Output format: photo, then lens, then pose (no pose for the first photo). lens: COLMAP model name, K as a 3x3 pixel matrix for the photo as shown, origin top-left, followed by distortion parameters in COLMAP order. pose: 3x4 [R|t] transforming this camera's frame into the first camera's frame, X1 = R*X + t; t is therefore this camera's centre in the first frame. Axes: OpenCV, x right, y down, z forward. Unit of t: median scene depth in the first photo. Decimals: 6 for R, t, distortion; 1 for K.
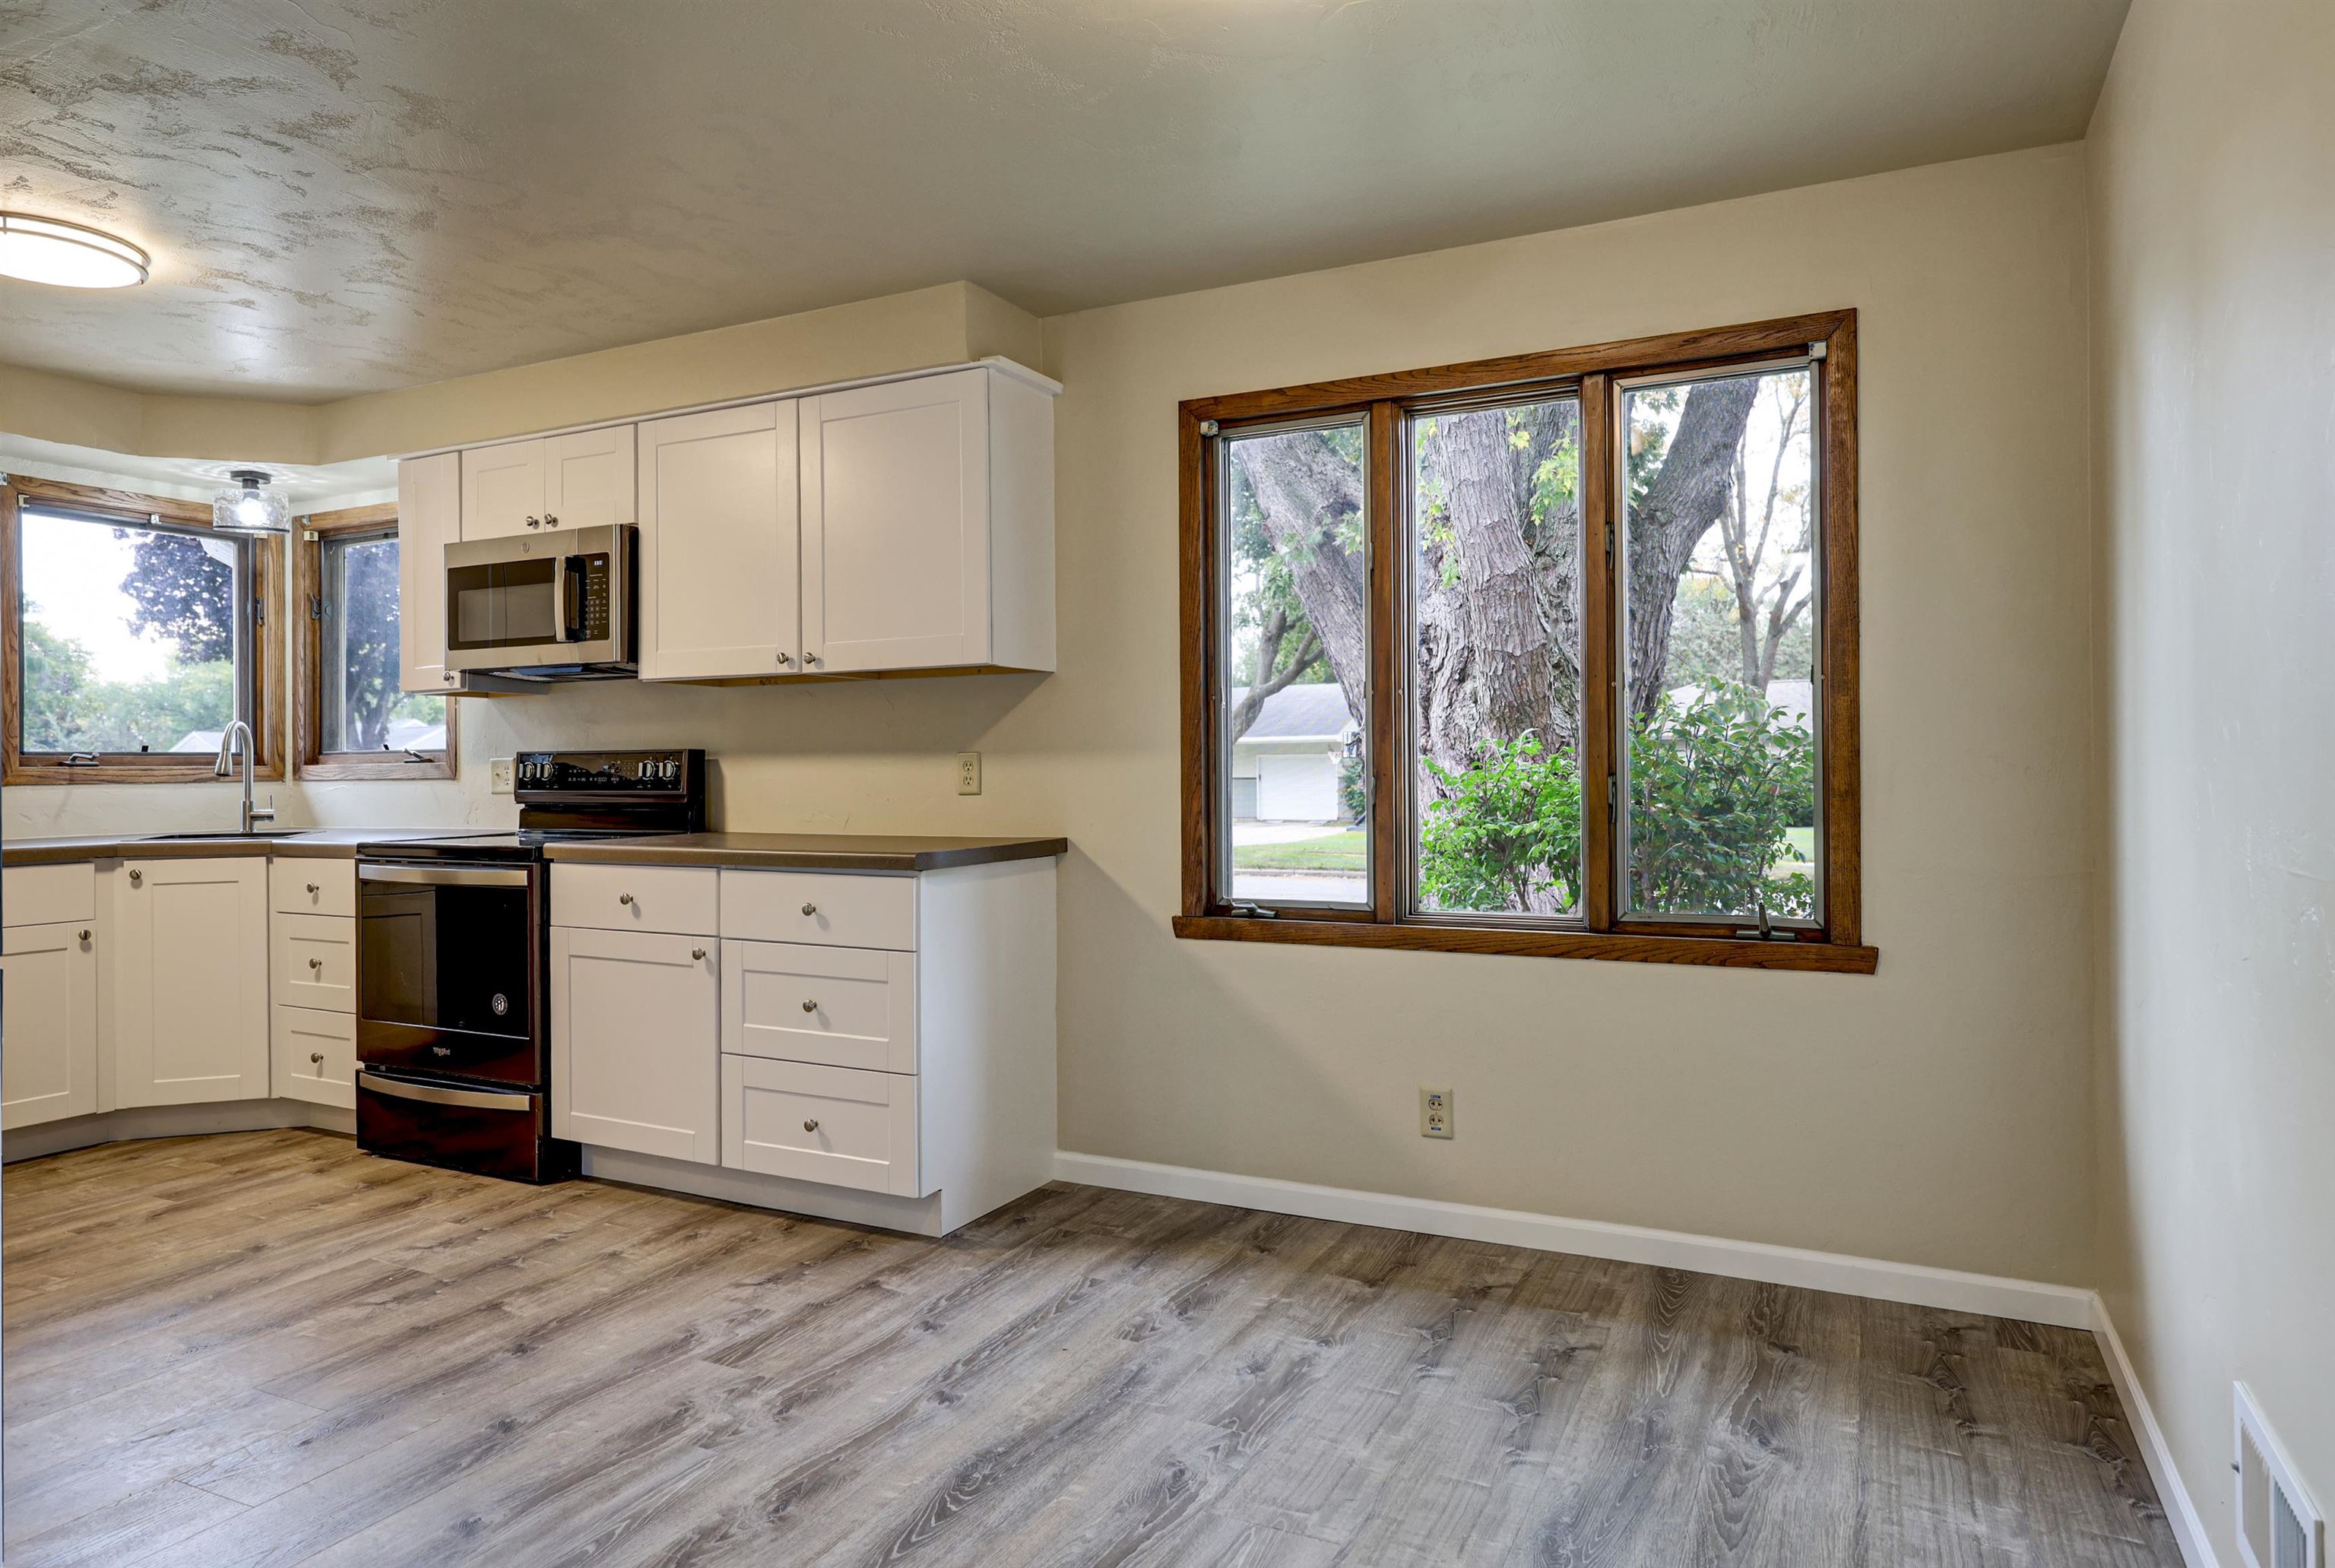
lens RADIAL K [[1420.1, 0, 1156.2], [0, 1420.1, 764.4], [0, 0, 1]] dist [0.002086, -0.002761]
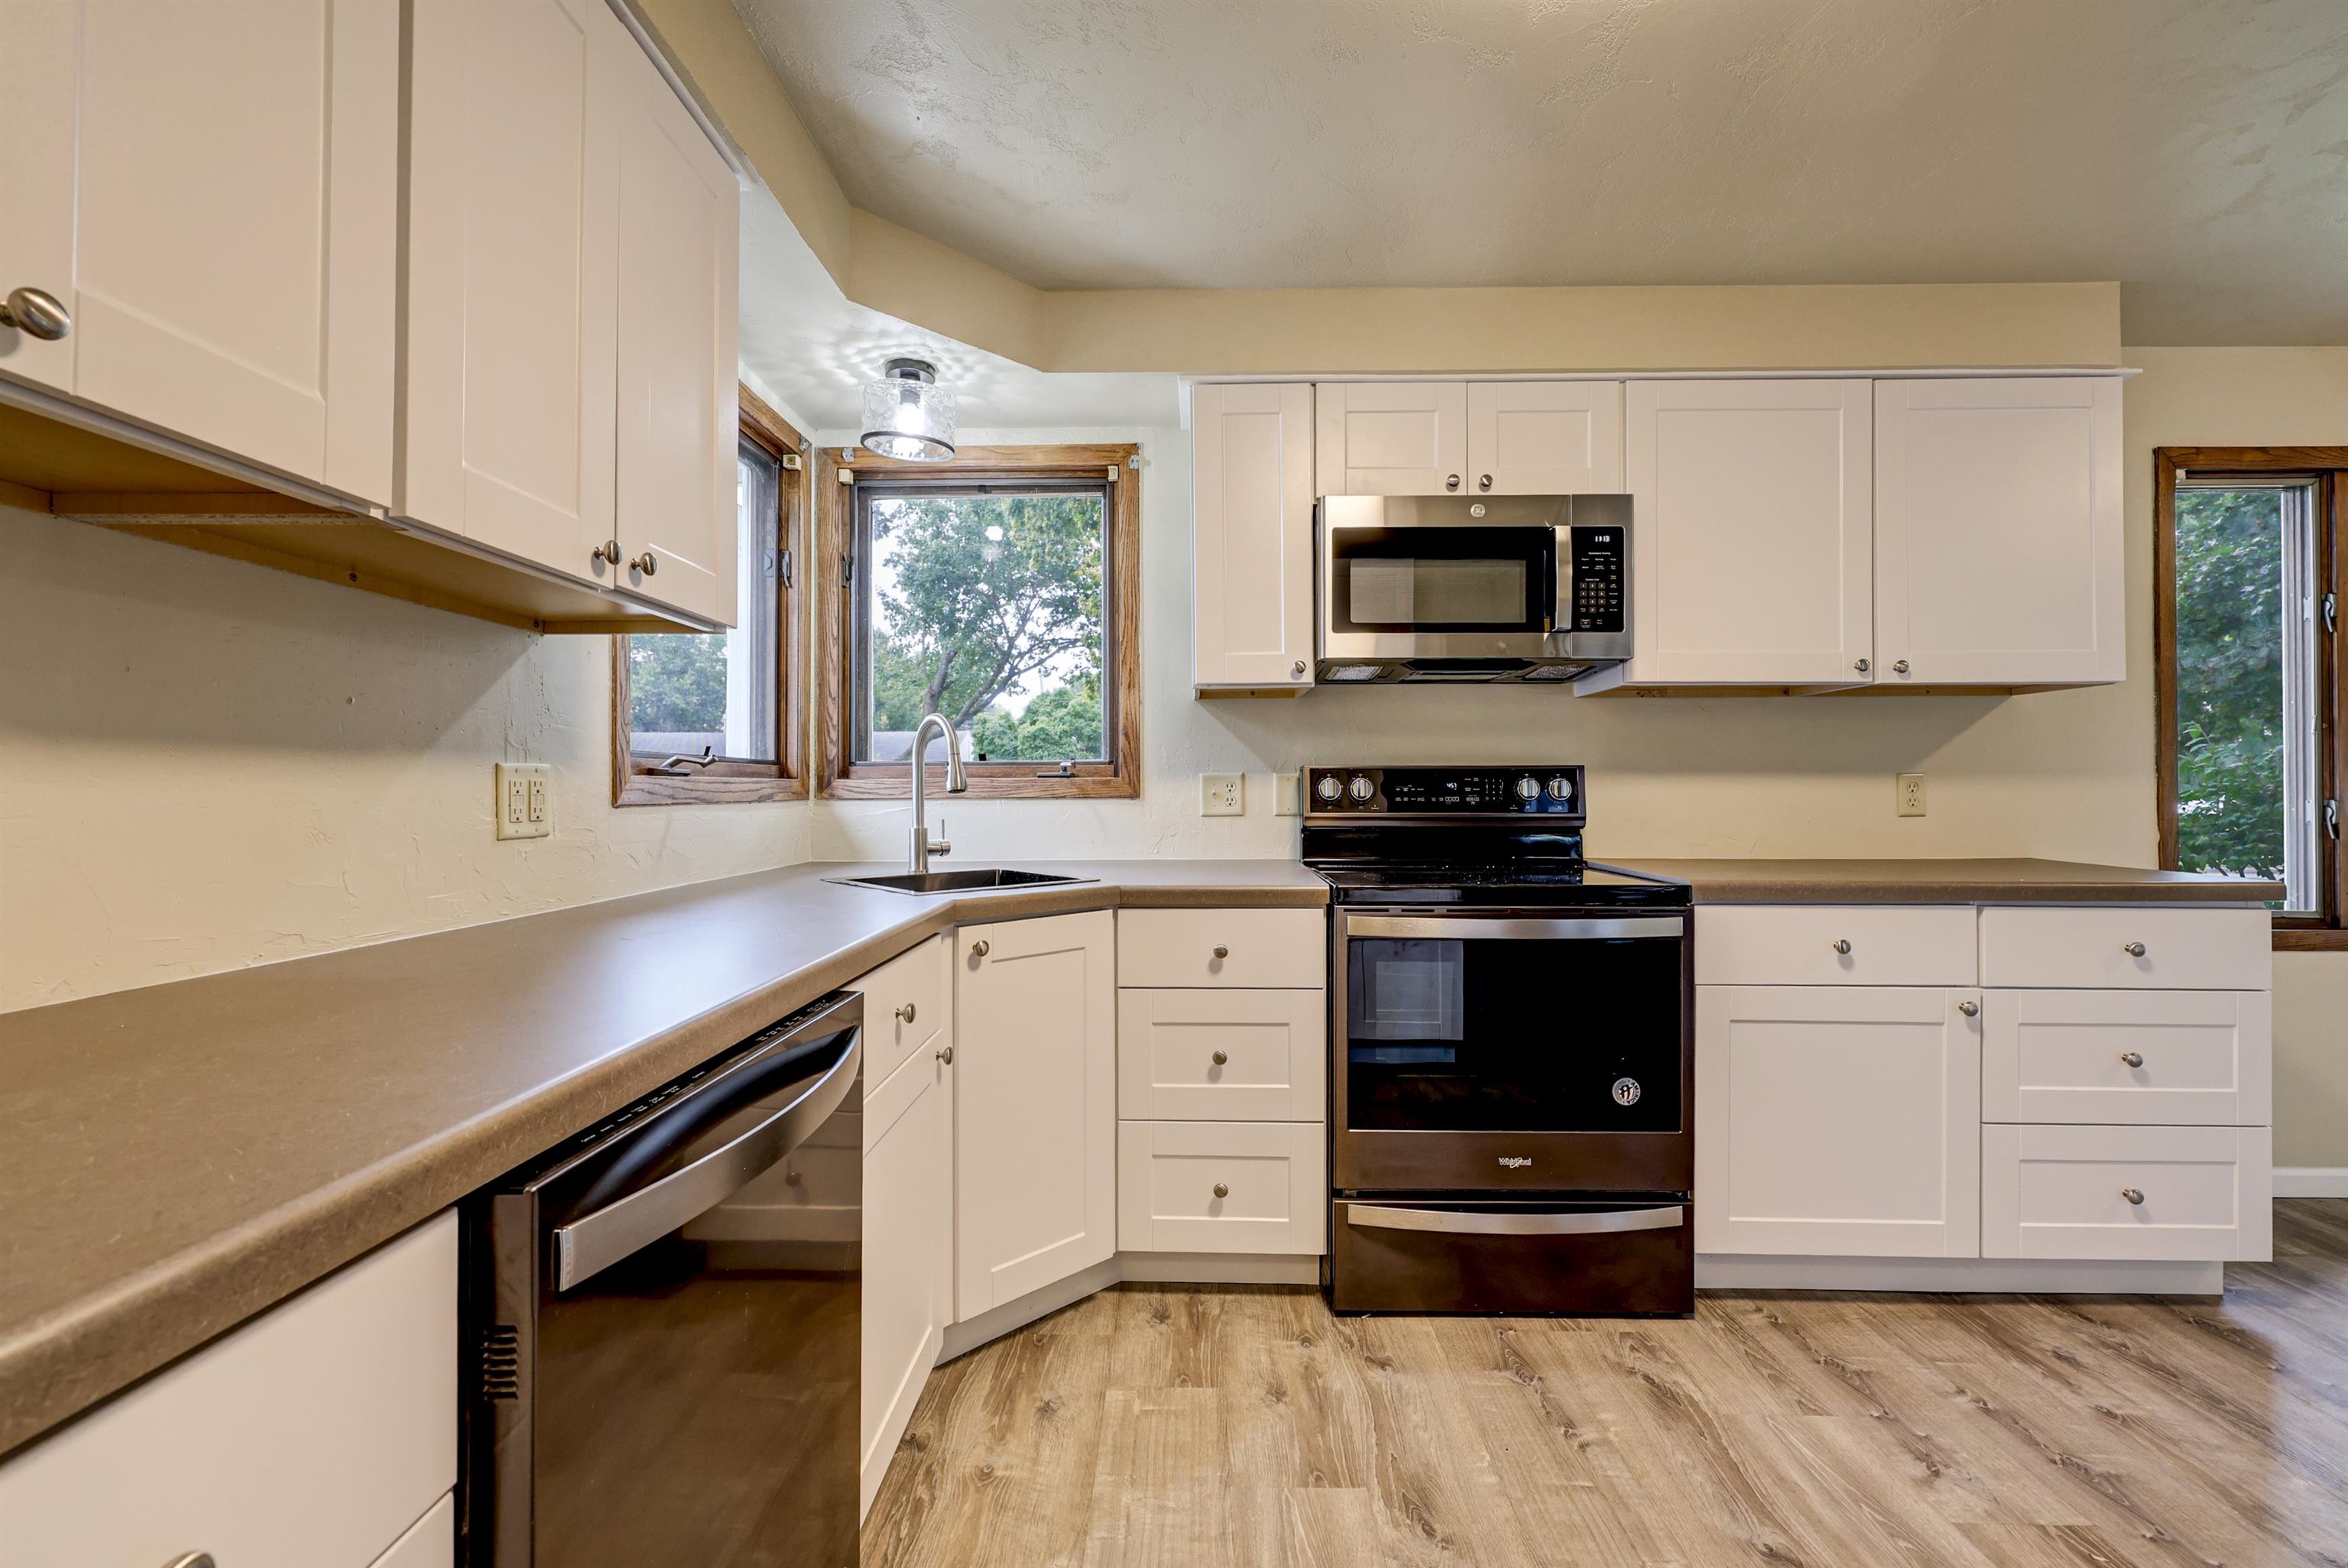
lens RADIAL K [[967.9, 0, 1167.8], [0, 967.9, 784.3], [0, 0, 1]] dist [-0.002307, 0.000800]
pose [[0.900017, 0.010130, 0.435738, -0.978792], [-0.007862, 0.999945, -0.007008, 0.008575], [-0.435785, 0.002881, 0.900046, 0.680498]]
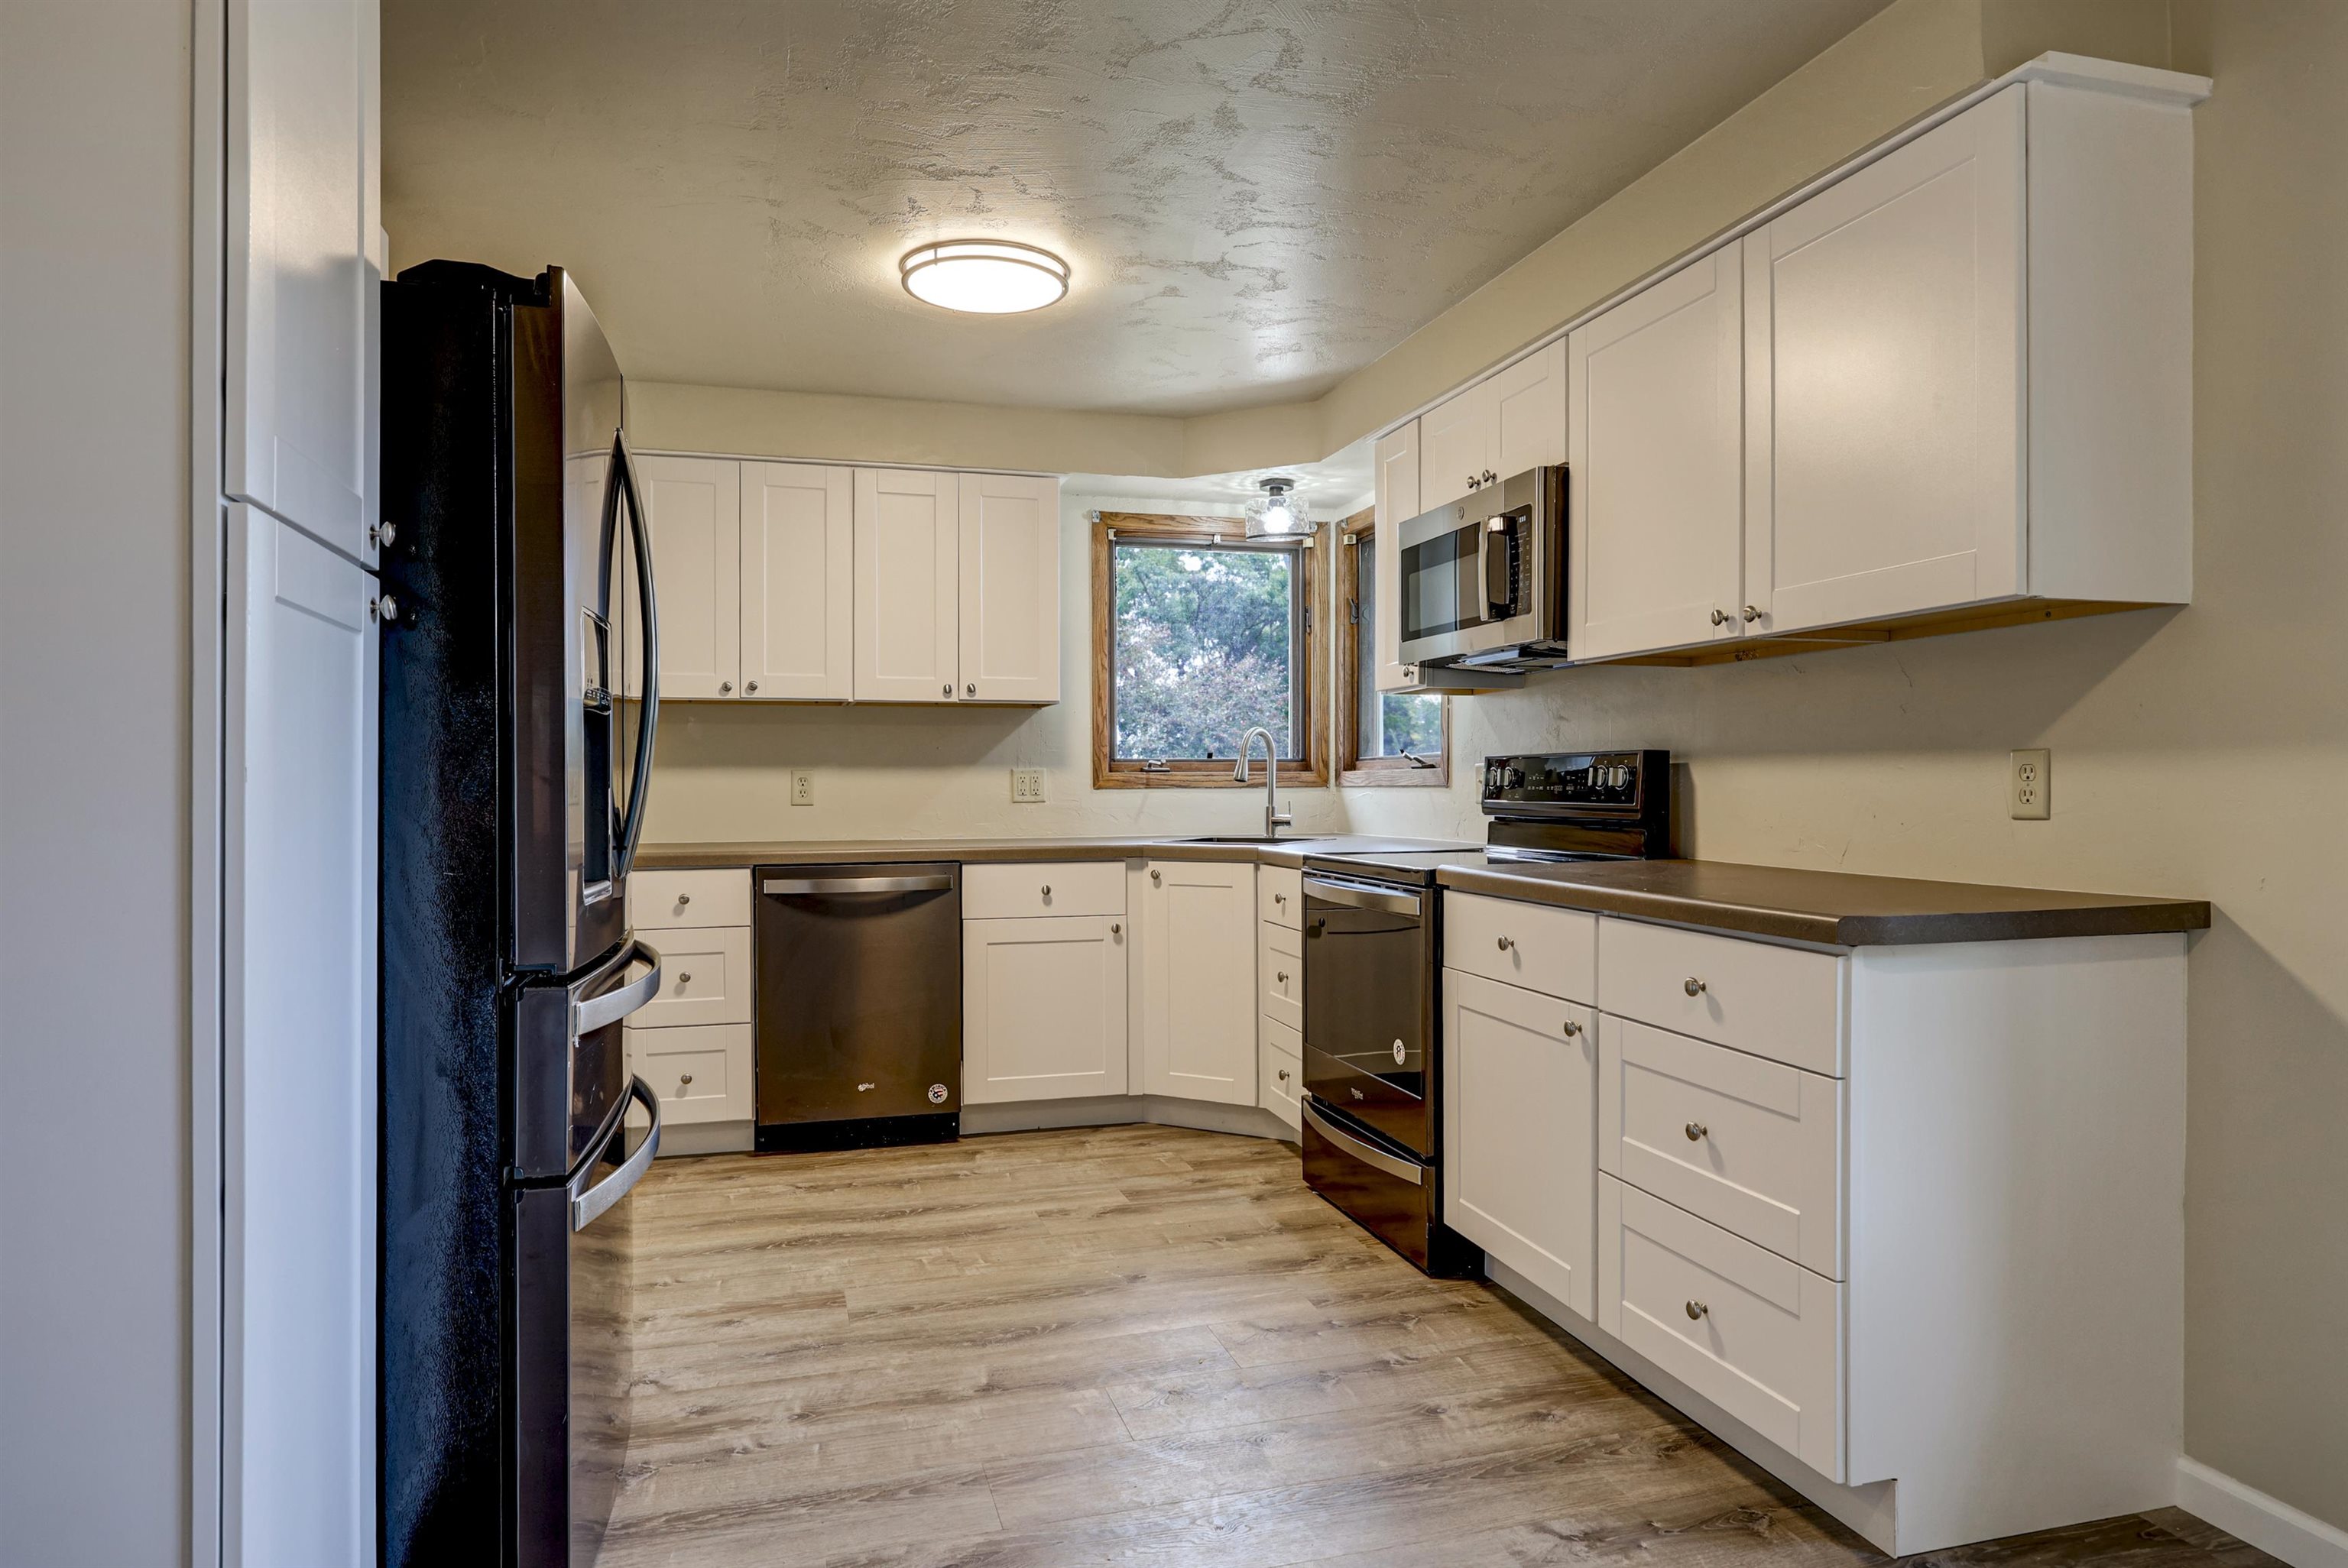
lens RADIAL K [[1419.7, 0, 1172.2], [0, 1419.7, 795.4], [0, 0, 1]] dist [0.002314, -0.002877]
pose [[0.679587, 0.012748, -0.733484, 0.071588], [-0.000108, 0.999851, 0.017278, 0.000669], [0.733594, -0.011662, 0.679487, 0.347226]]
